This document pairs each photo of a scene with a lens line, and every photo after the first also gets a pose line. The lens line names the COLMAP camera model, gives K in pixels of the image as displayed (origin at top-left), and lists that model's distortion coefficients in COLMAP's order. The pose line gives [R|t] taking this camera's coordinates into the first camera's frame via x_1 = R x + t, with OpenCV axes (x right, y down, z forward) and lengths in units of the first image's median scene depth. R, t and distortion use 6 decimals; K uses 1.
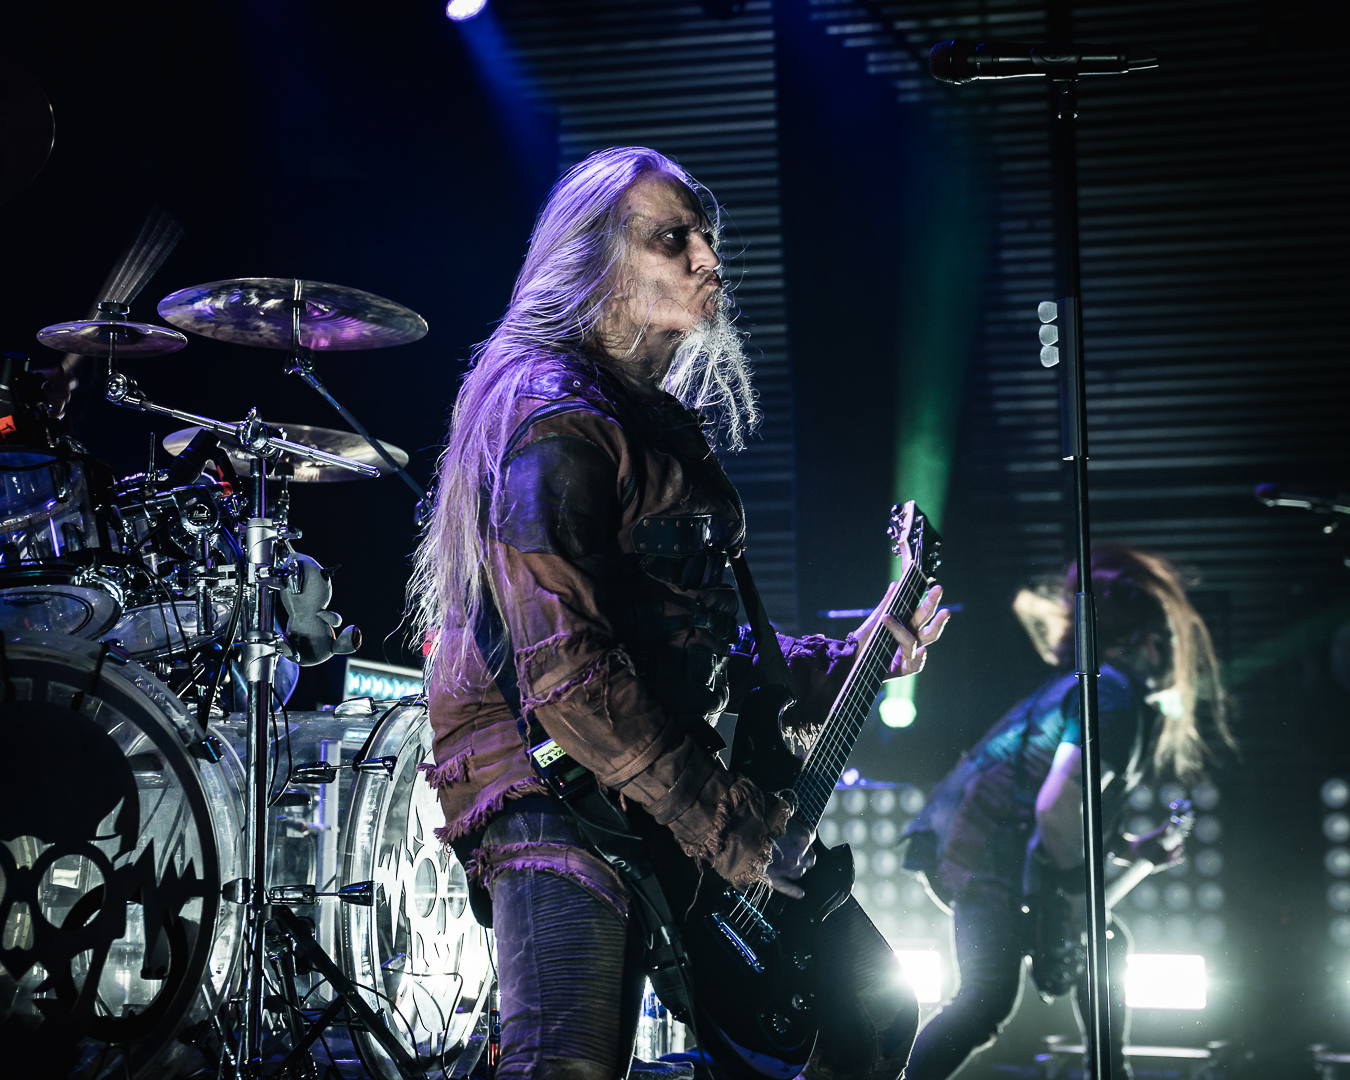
lens RADIAL K [[2081.2, 0, 675.0], [0, 2081.2, 540.0], [0, 0, 1]] dist [-0.020973, -0.079686]
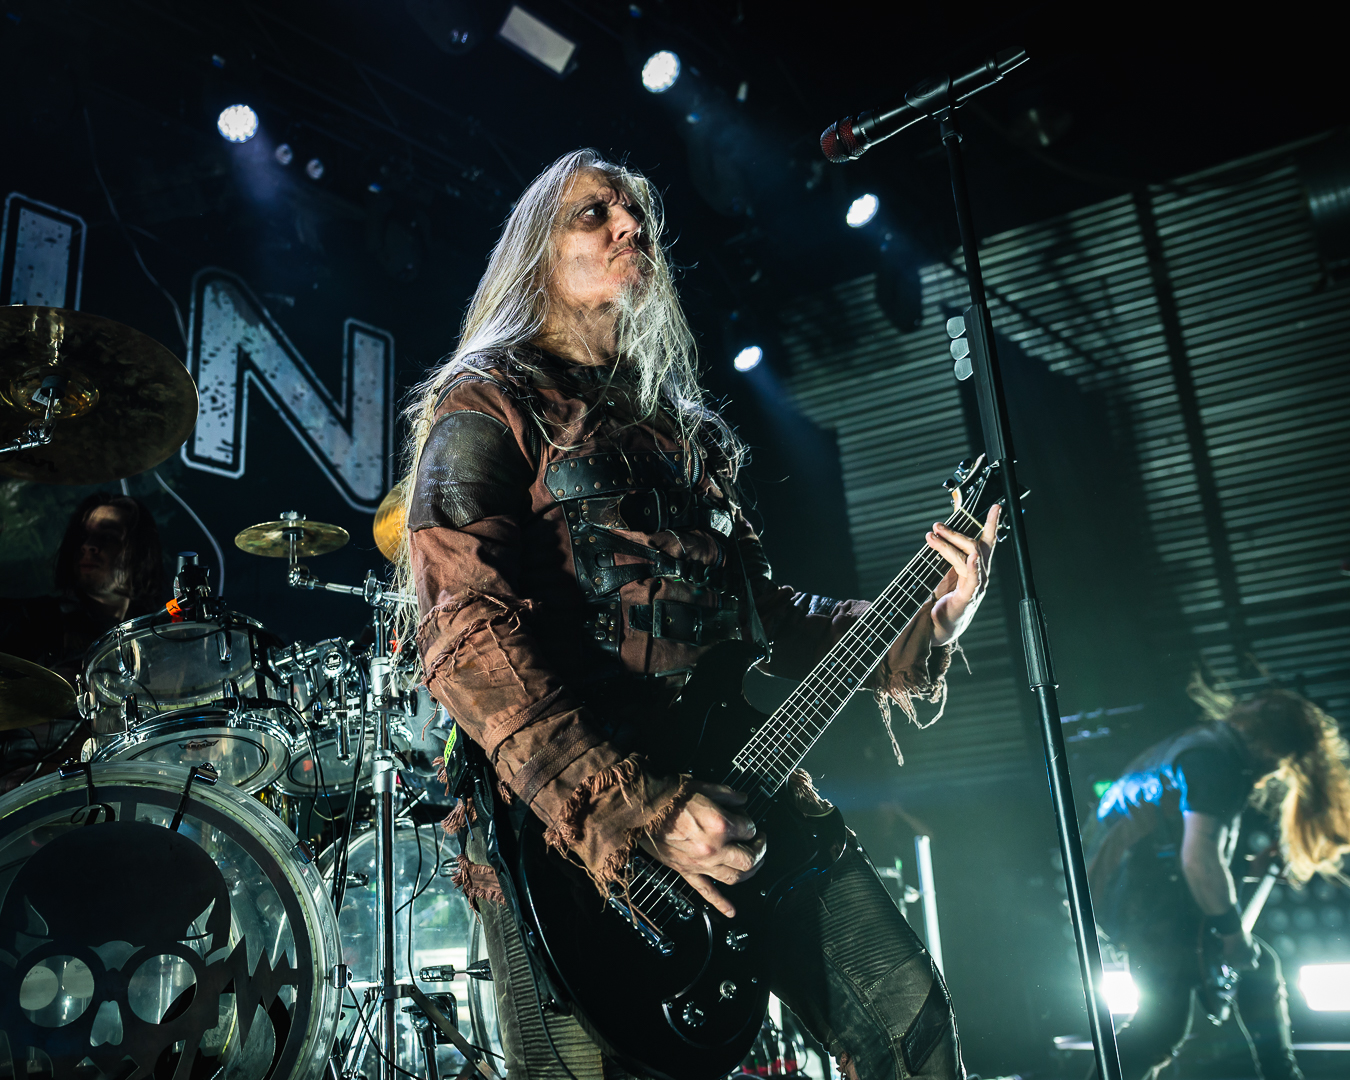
lens RADIAL K [[1187.0, 0, 671.2], [0, 1187.0, 574.0], [0, 0, 1]] dist [-0.010002, 0.009150]
pose [[0.949302, -0.148603, -0.277023, 0.165644], [0.110535, 0.982733, -0.148383, 0.064108], [0.294290, 0.110240, 0.949337, 0.384710]]
